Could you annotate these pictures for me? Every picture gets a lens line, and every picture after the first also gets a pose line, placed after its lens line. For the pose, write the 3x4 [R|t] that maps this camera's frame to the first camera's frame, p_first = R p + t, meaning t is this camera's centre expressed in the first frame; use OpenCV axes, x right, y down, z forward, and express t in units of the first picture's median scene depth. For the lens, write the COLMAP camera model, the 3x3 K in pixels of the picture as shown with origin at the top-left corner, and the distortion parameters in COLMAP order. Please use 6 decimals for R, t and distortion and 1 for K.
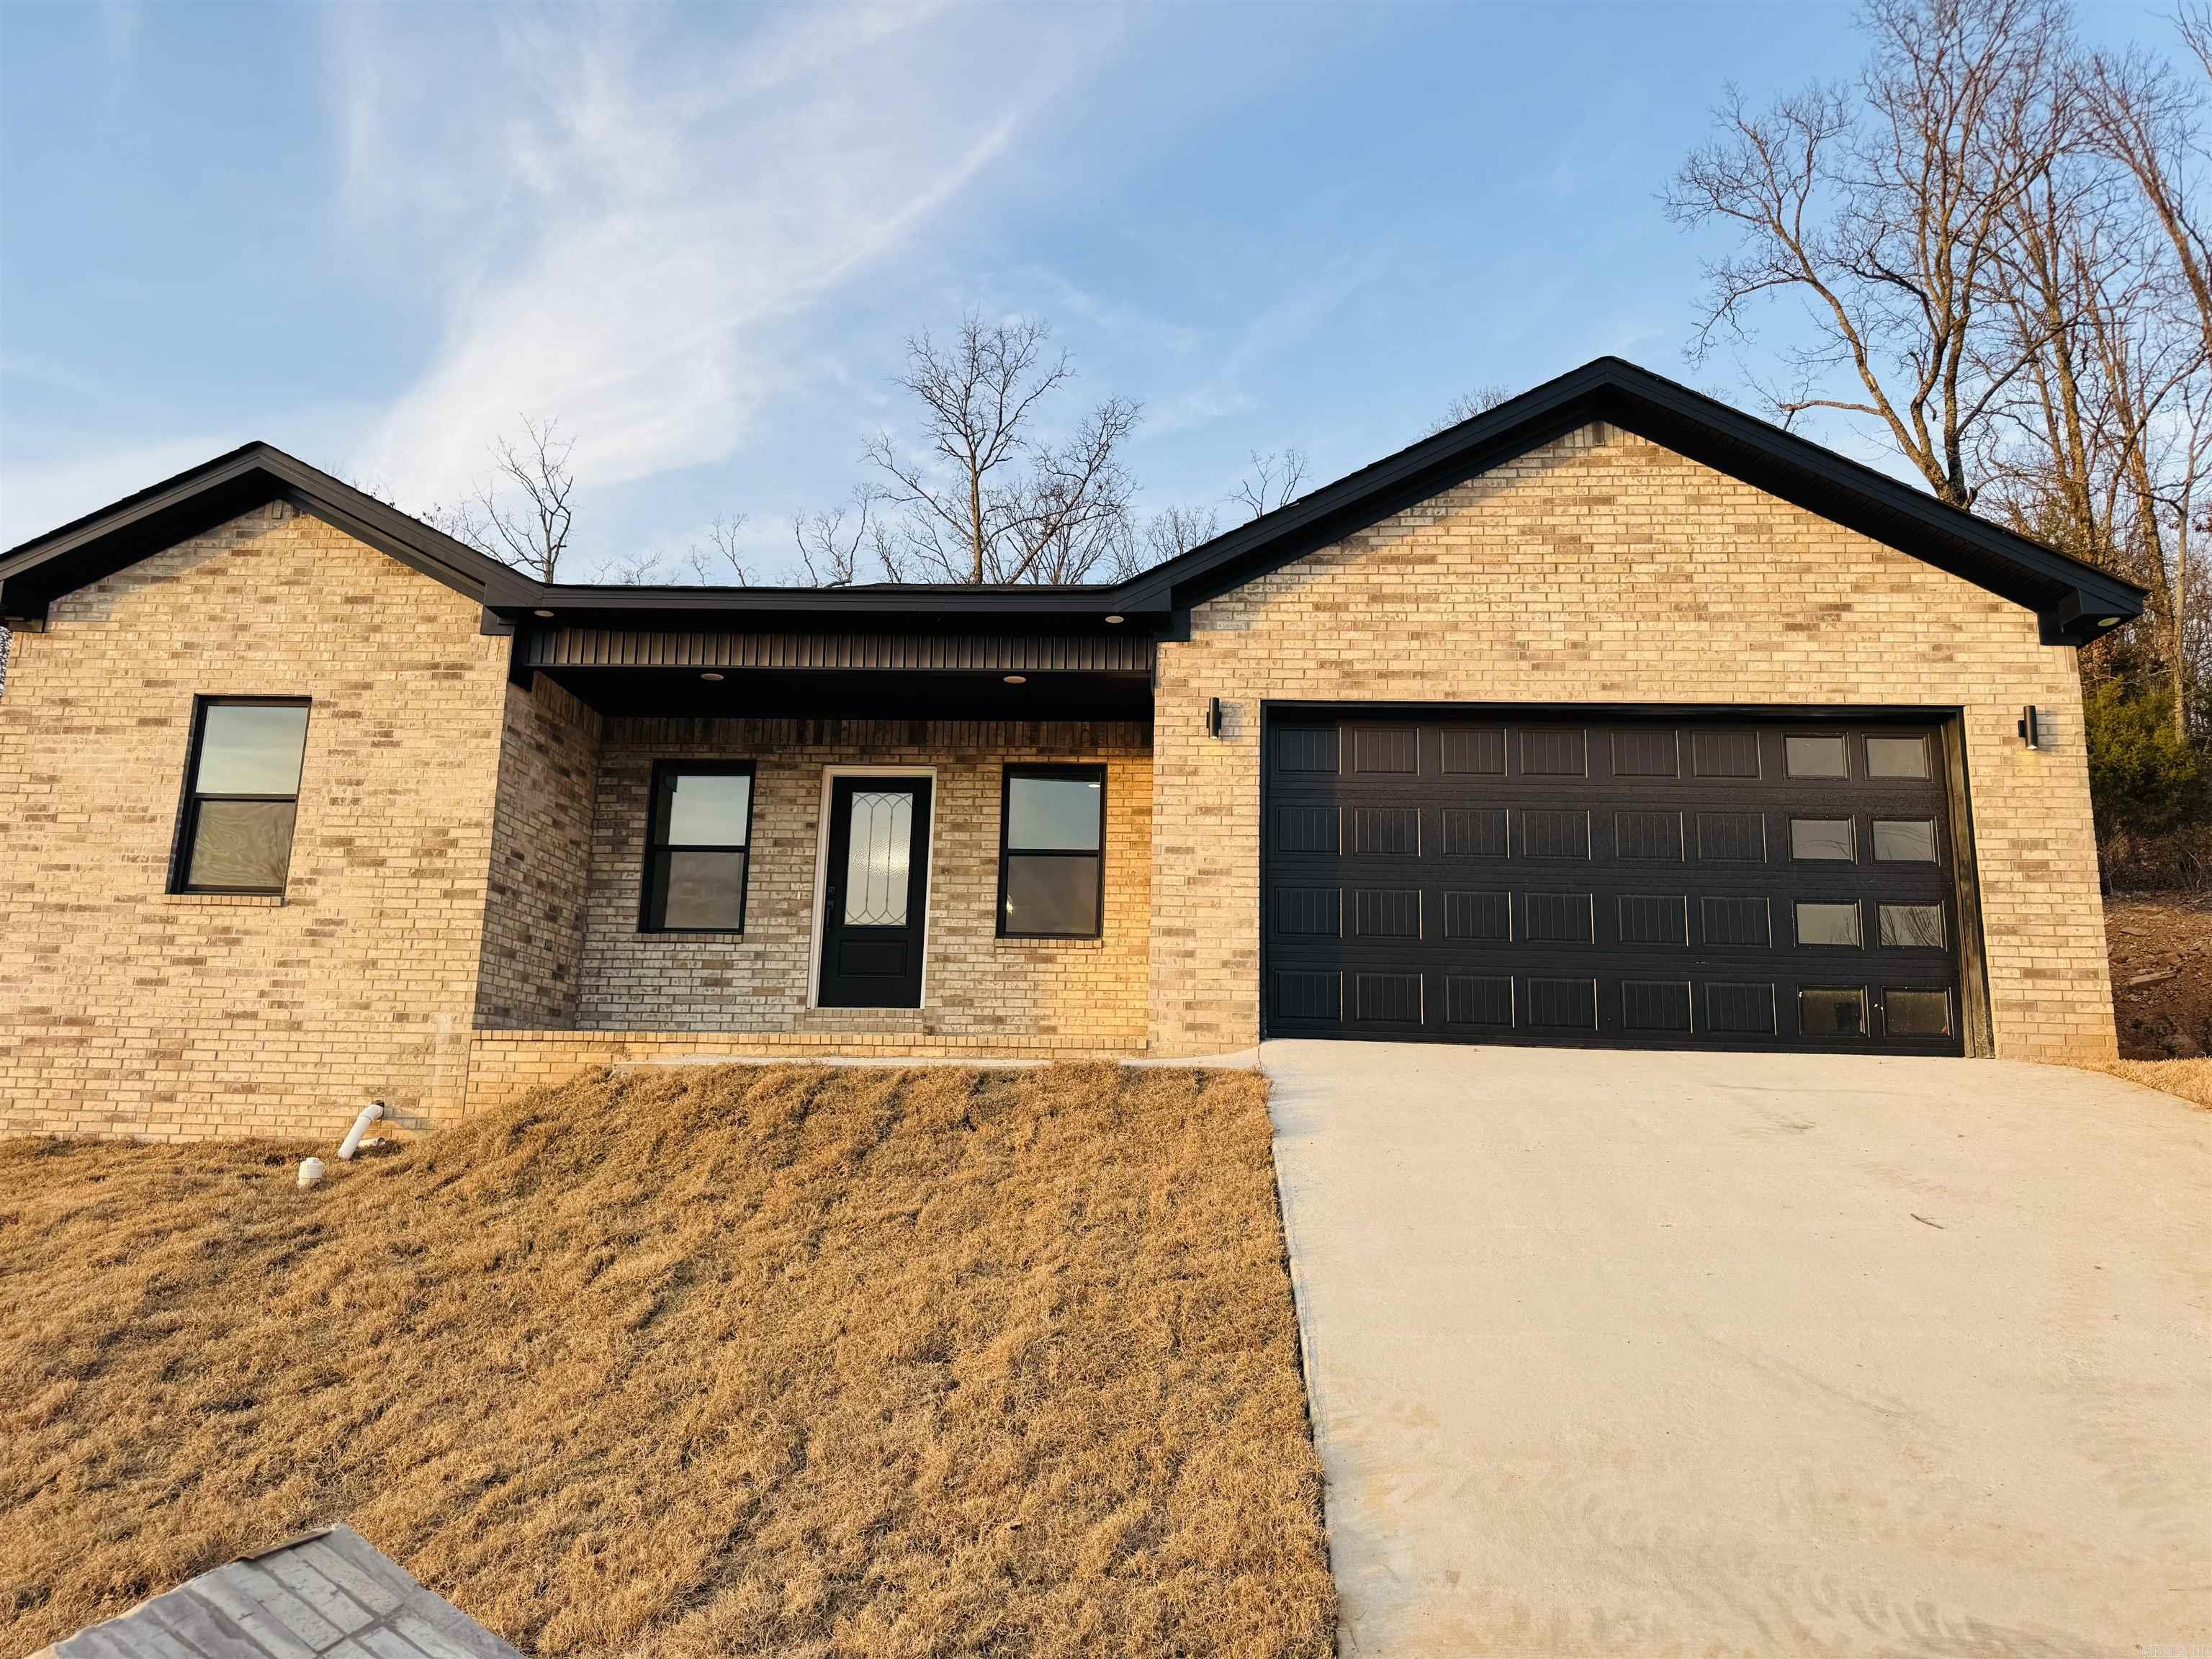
lens RADIAL K [[1548.0, 0, 1115.4], [0, 1548.0, 788.4], [0, 0, 1]] dist [0.066967, -0.055422]
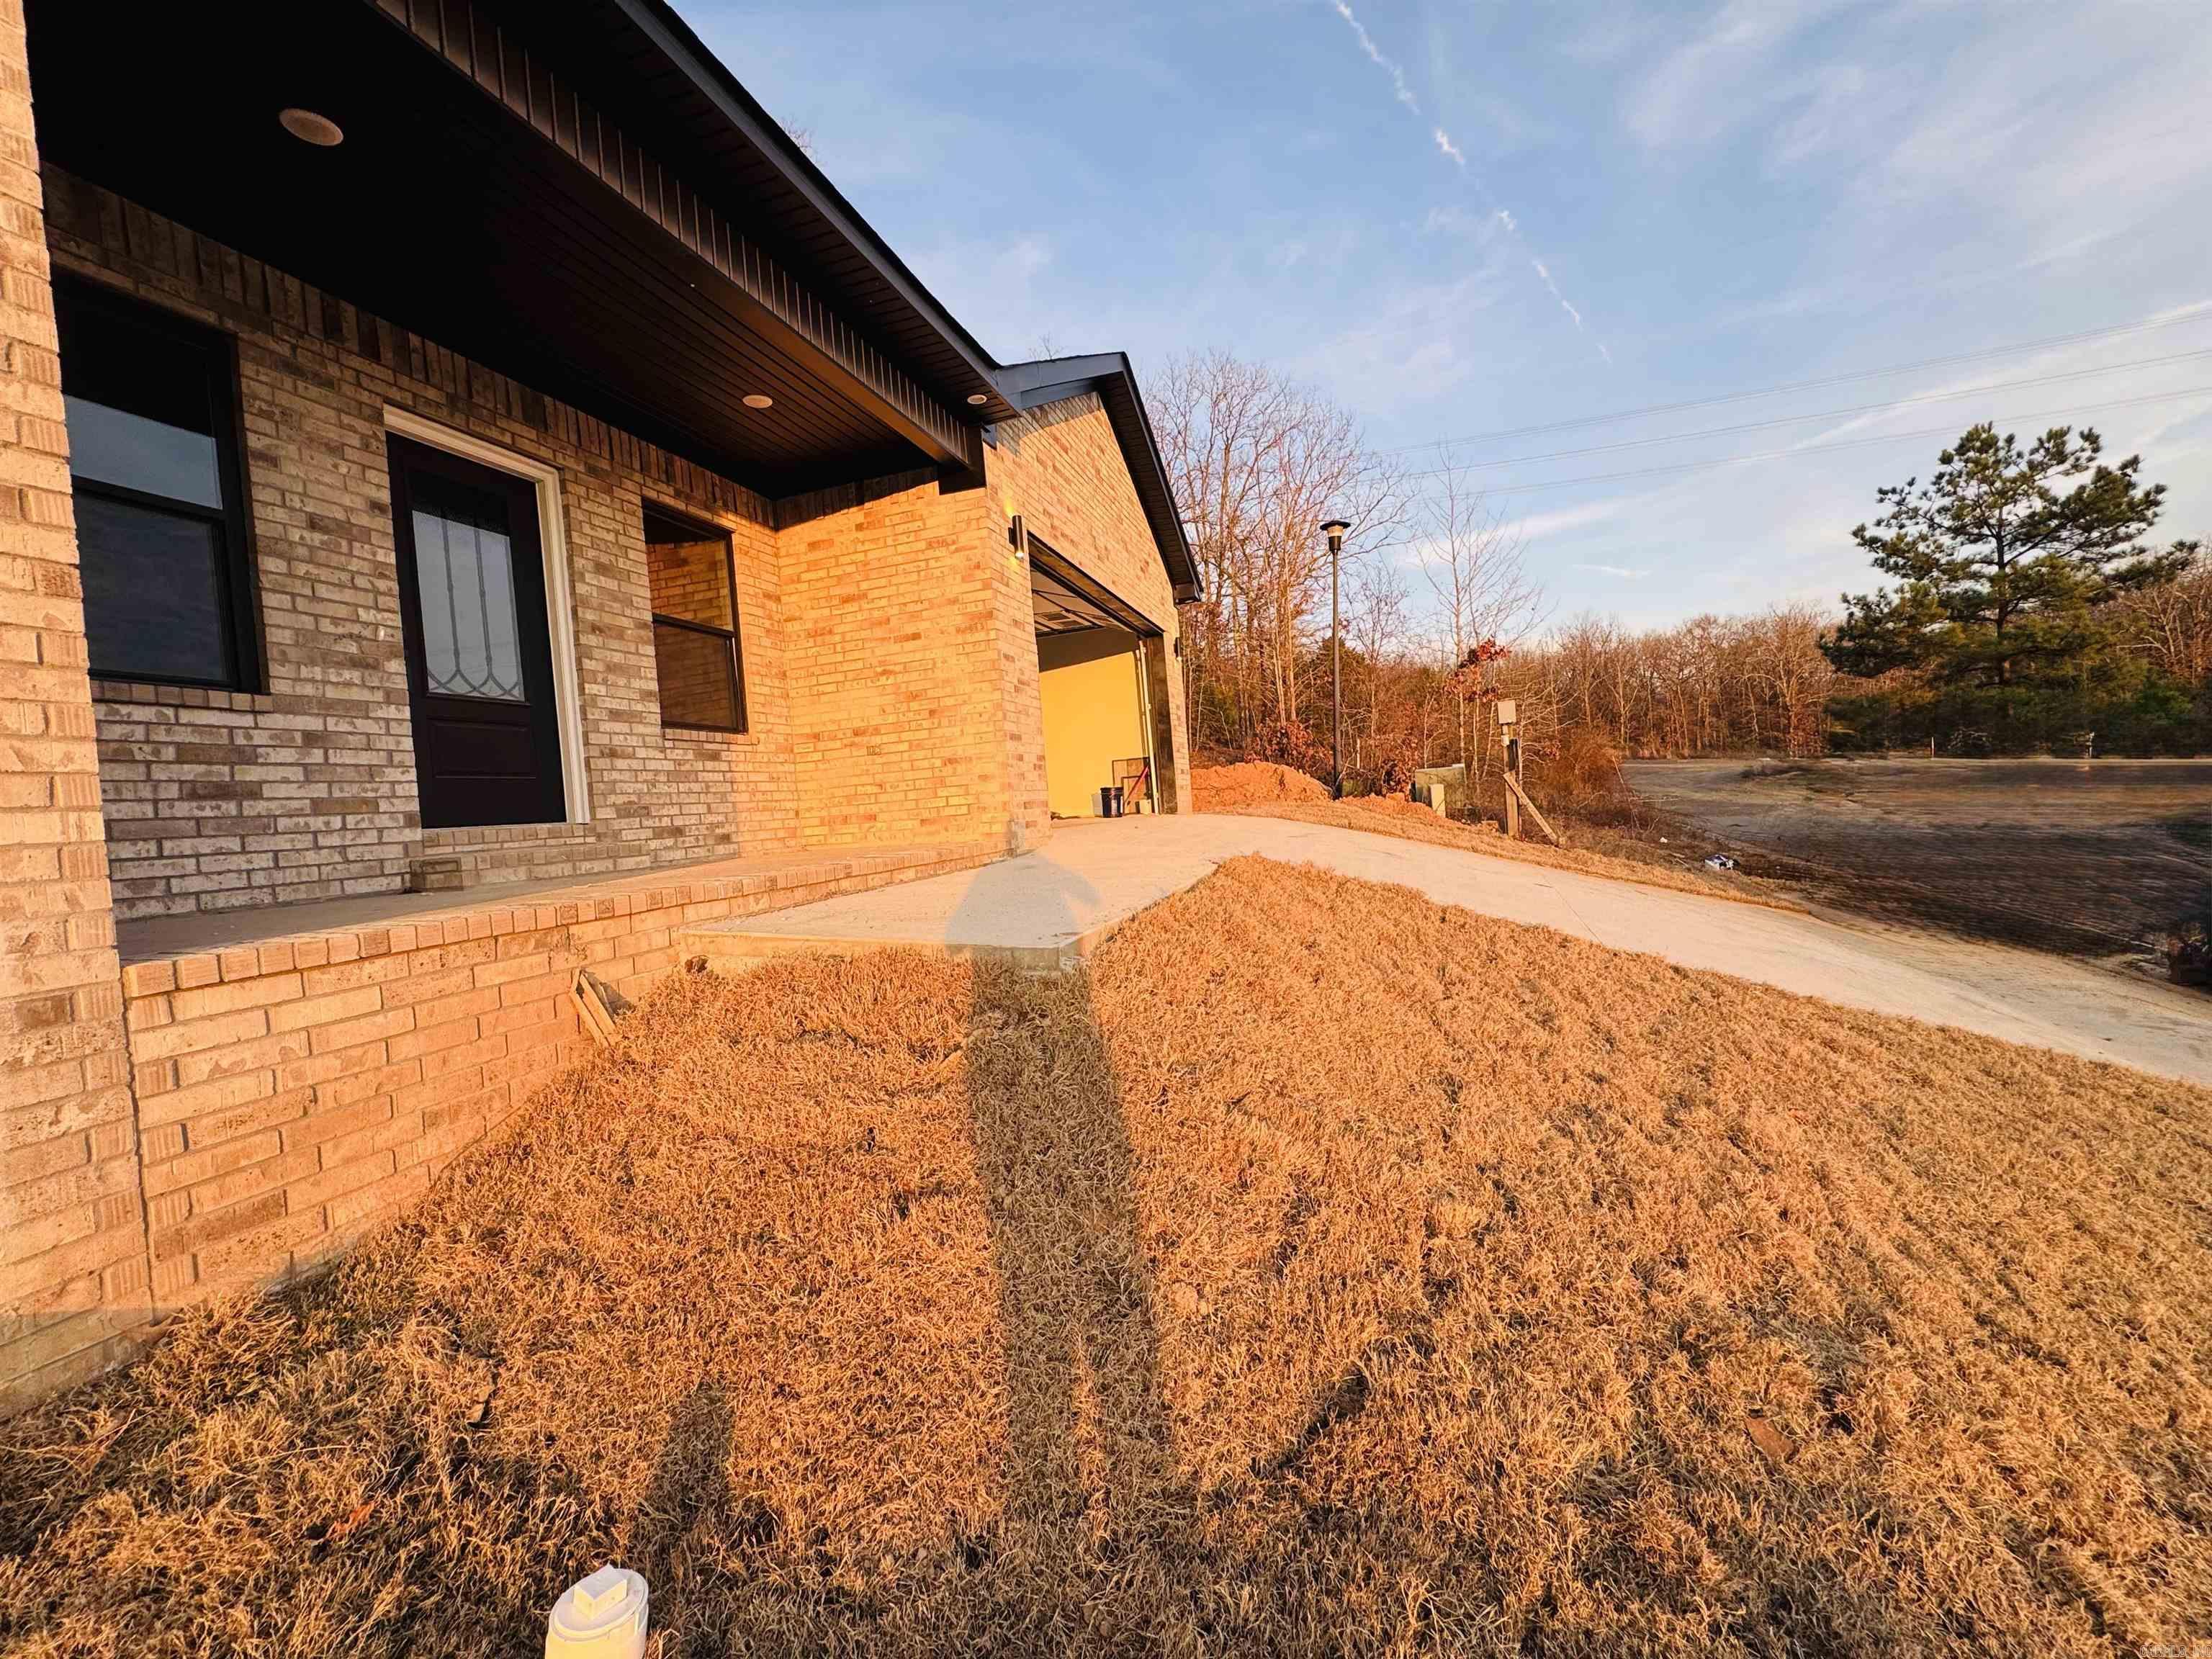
lens RADIAL K [[869.5, 0, 1109.6], [0, 869.5, 832.1], [0, 0, 1]] dist [-0.001383, 0.000805]
pose [[0.288167, -0.066668, 0.955256, -0.432985], [-0.118139, 0.987477, 0.104555, 0.076409], [-0.950265, -0.142982, 0.276683, 0.660358]]
